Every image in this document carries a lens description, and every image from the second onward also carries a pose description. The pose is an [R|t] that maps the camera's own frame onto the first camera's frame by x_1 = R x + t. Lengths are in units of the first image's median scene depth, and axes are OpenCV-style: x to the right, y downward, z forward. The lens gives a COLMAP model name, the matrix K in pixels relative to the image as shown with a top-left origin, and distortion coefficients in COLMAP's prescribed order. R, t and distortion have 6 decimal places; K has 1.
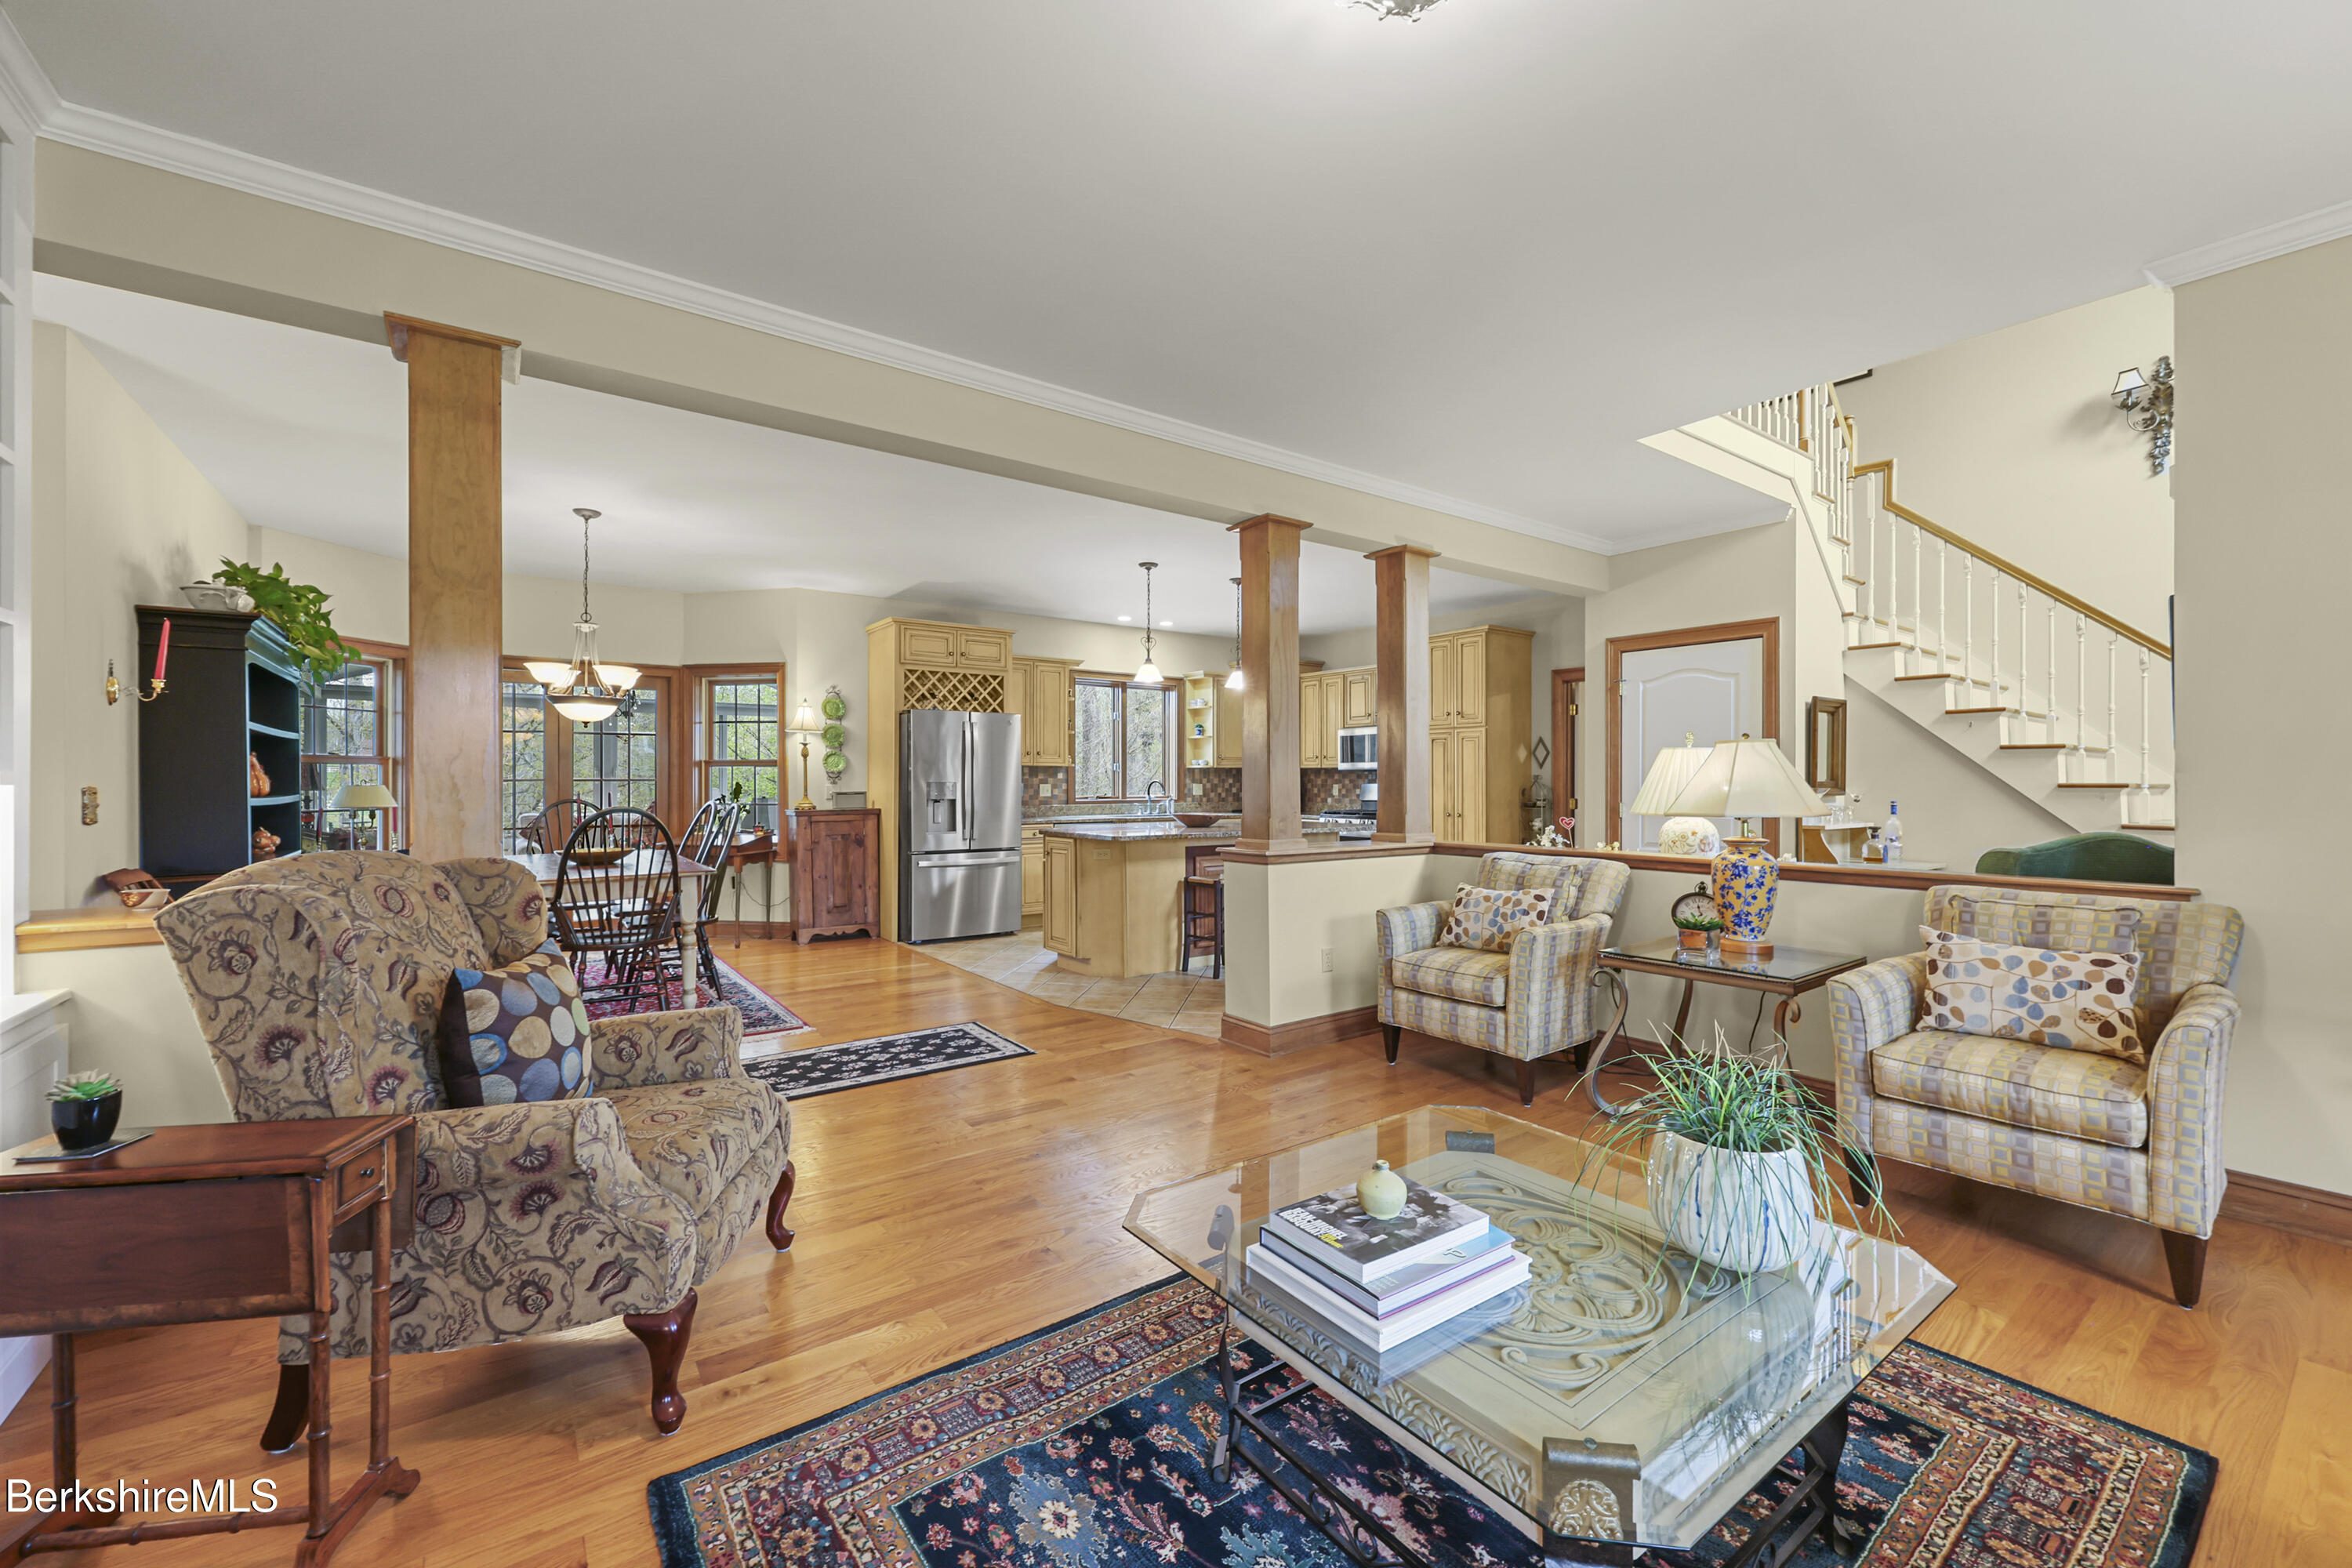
lens RADIAL K [[945.0, 0, 1180.3], [0, 945.0, 778.4], [0, 0, 1]] dist [-0.000319, 0.000401]
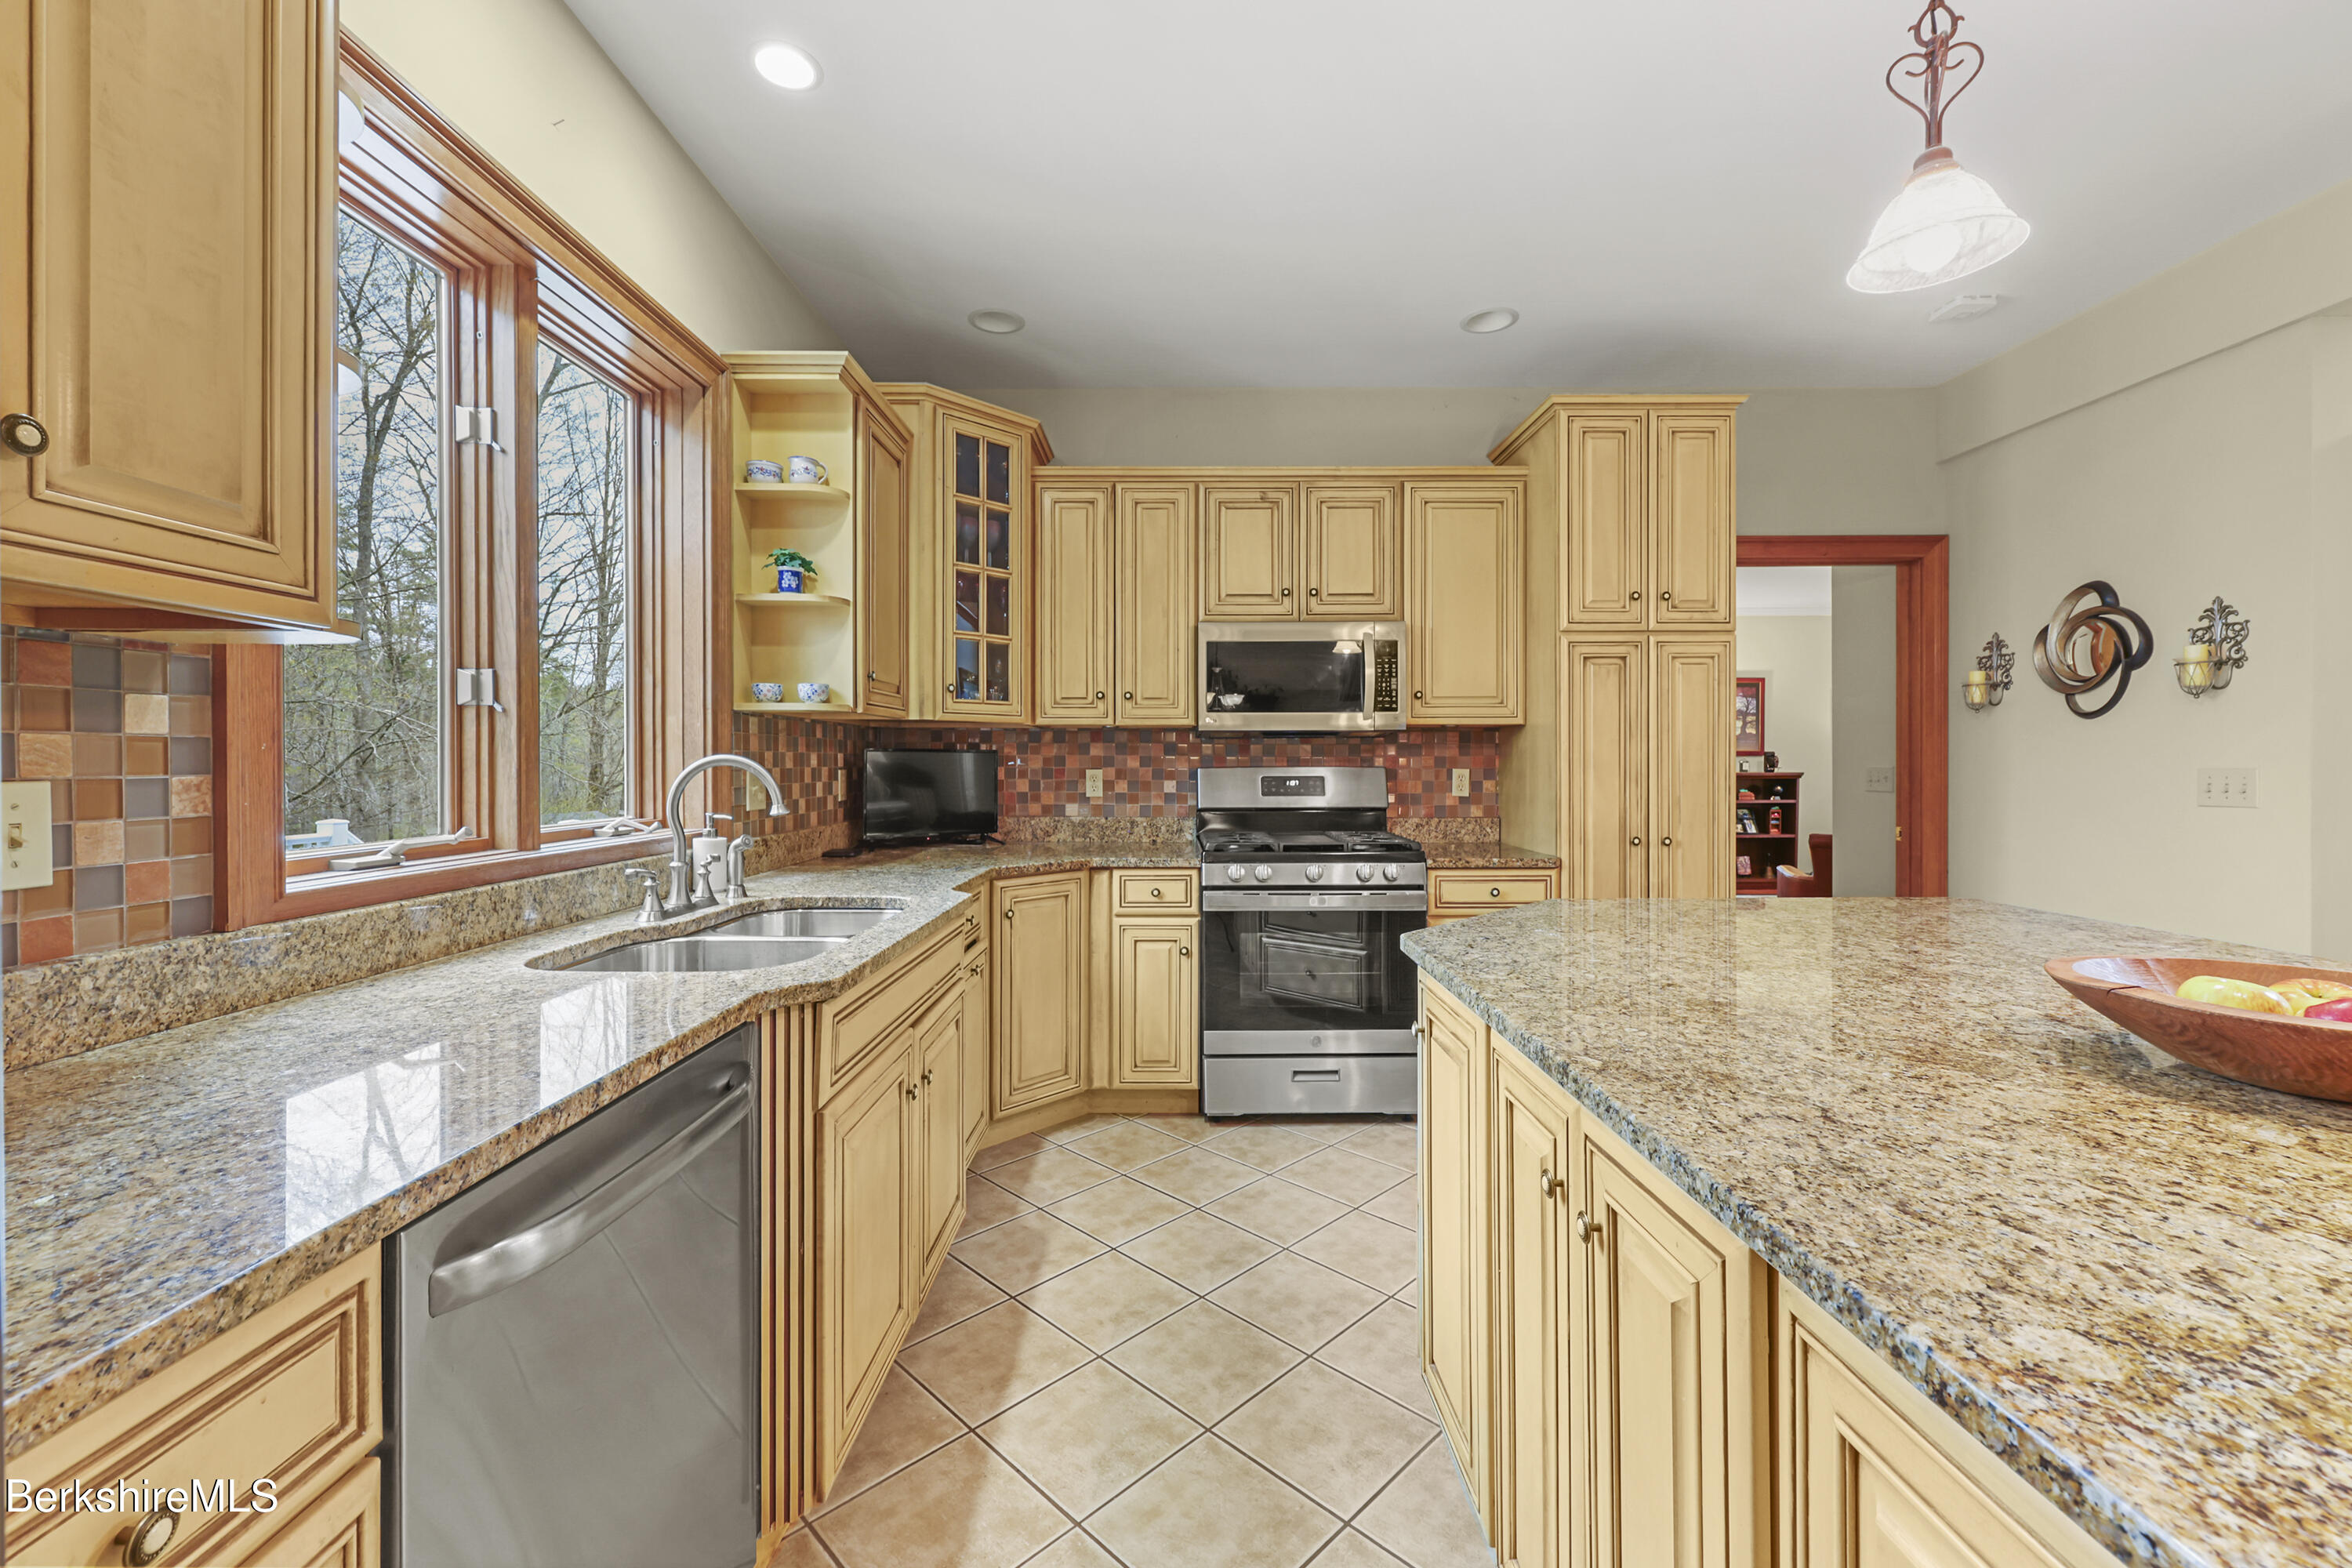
lens RADIAL K [[948.0, 0, 1177.0], [0, 948.0, 766.1], [0, 0, 1]] dist [0.000222, -0.000150]
pose [[0.594466, -0.003068, 0.804115, -0.176804], [-0.000867, 0.999990, 0.004456, 0.004107], [-0.804121, -0.003346, 0.594457, 0.972188]]
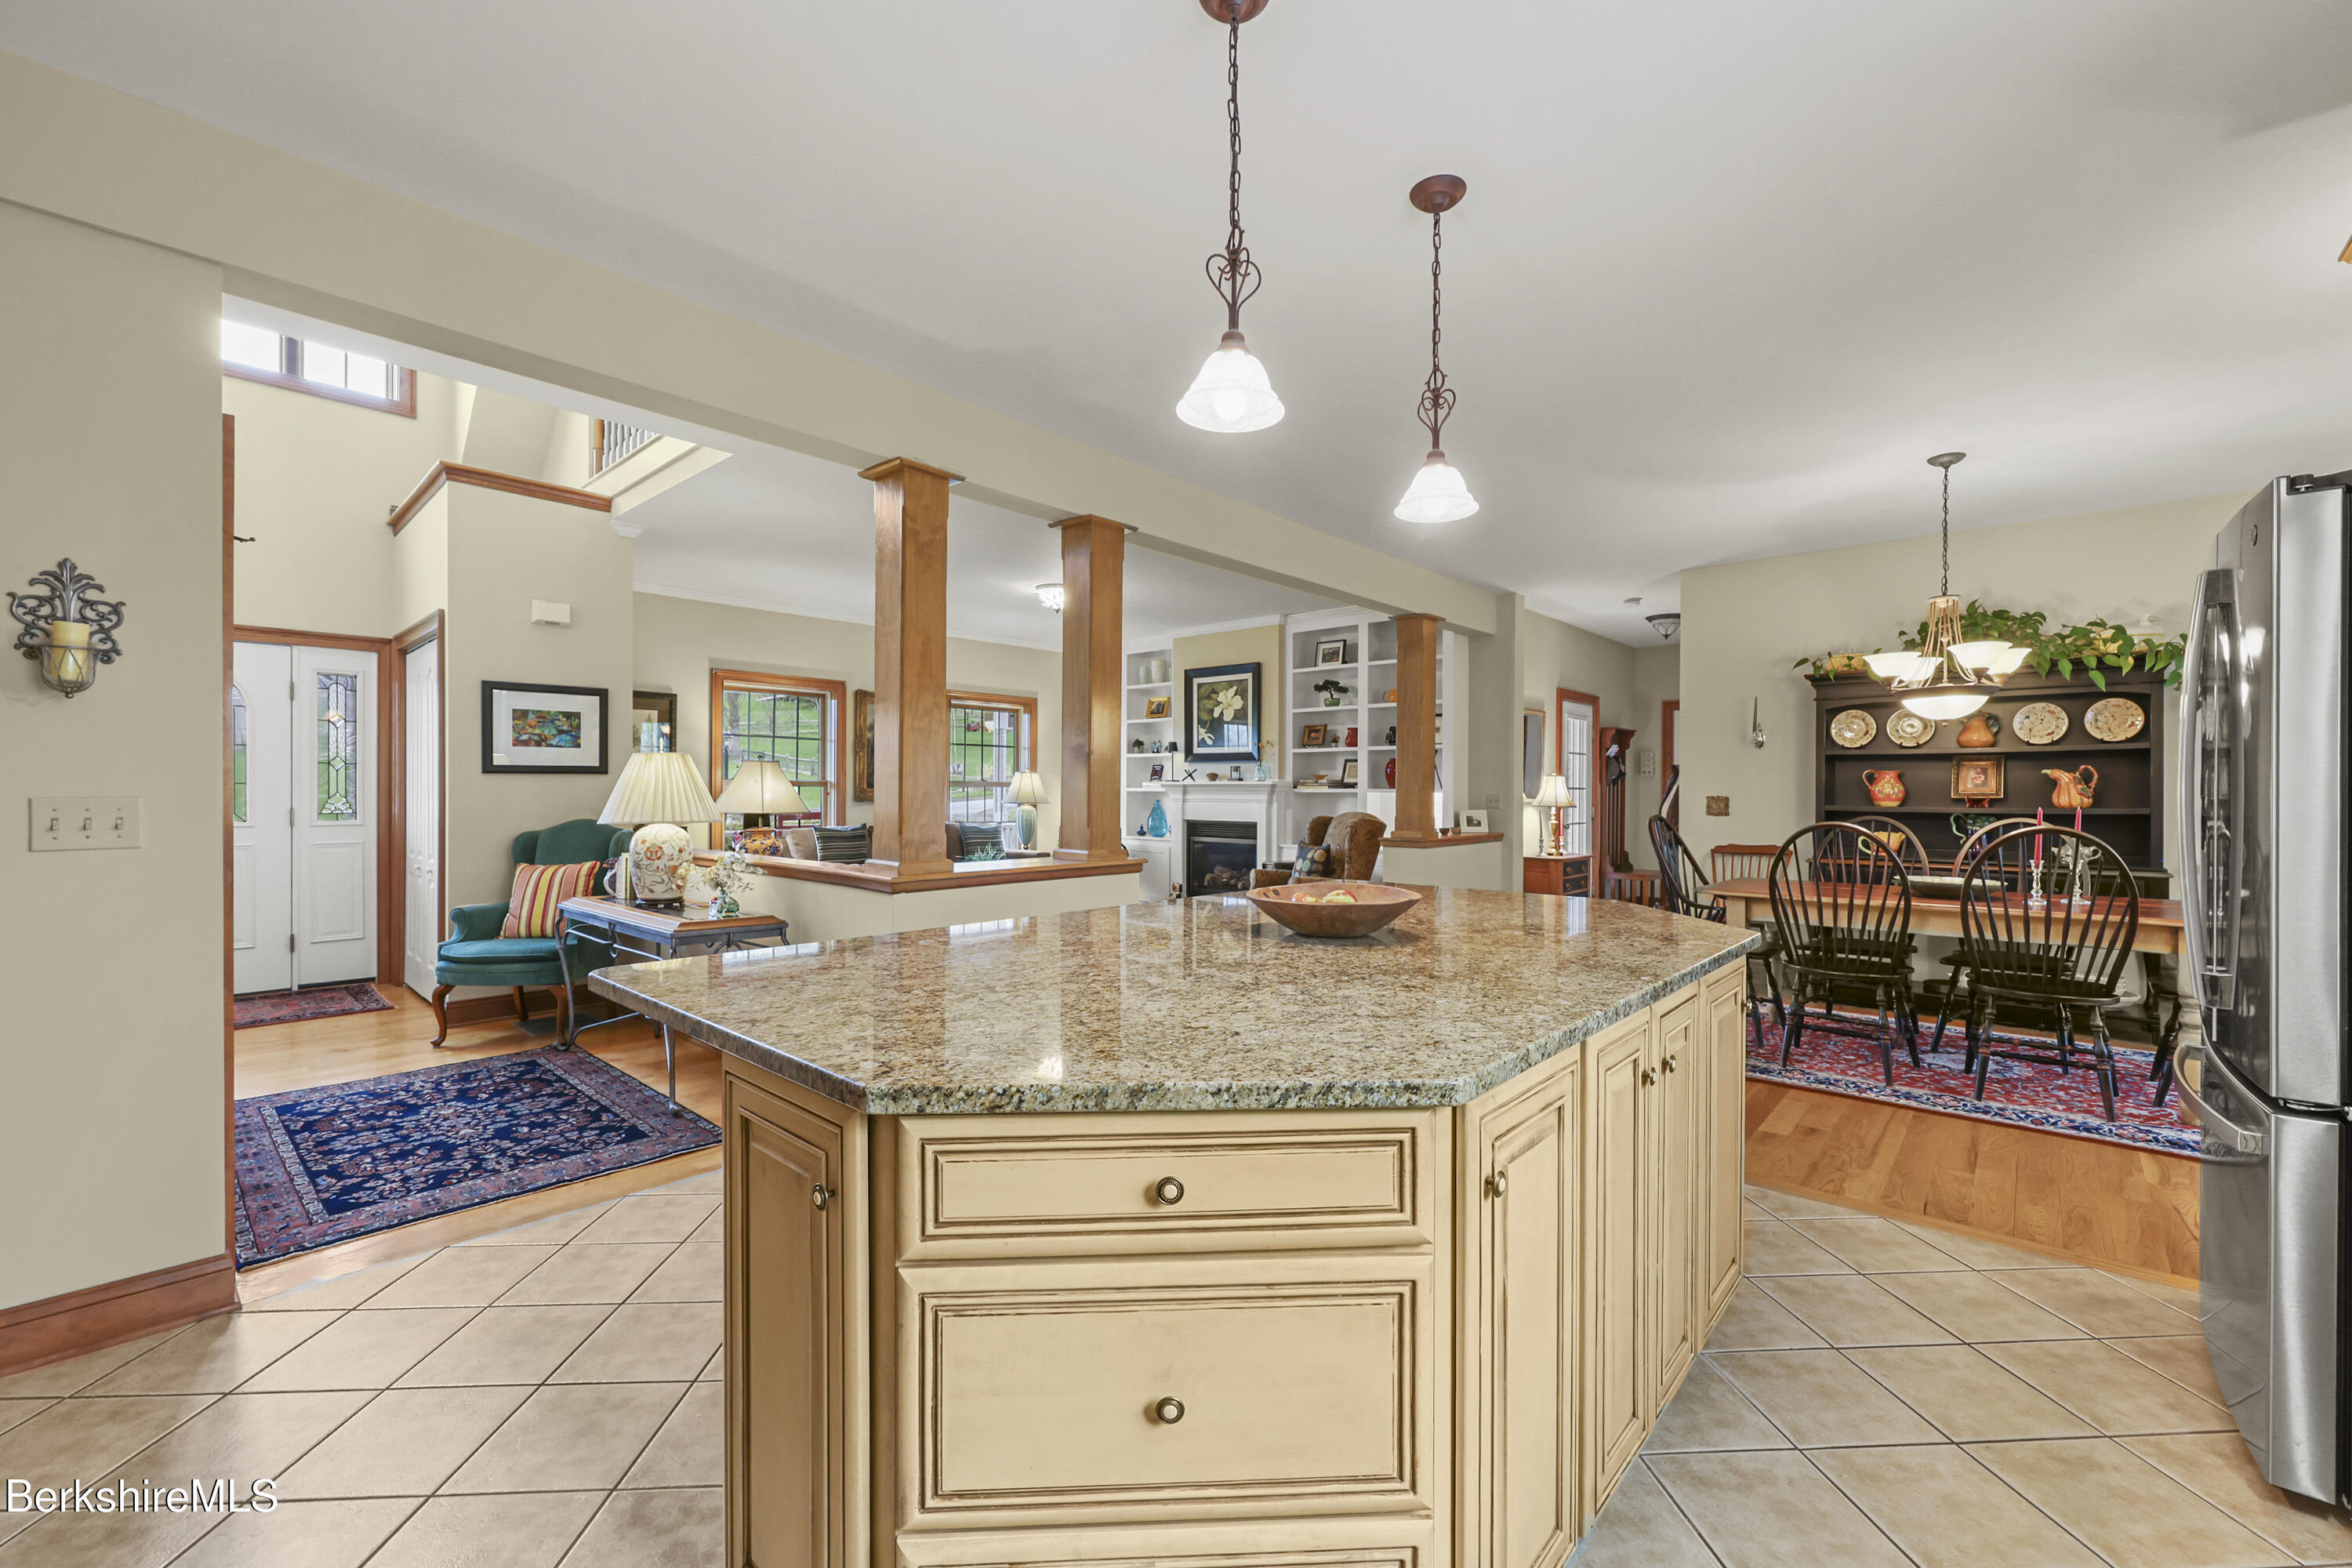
lens RADIAL K [[952.8, 0, 1188.4], [0, 952.8, 793.3], [0, 0, 1]] dist [-0.000941, -0.000098]
pose [[-0.978823, -0.003337, -0.204681, 0.120912], [-0.003033, 0.999994, -0.001799, 0.004794], [0.204685, -0.001140, -0.978827, 1.202354]]
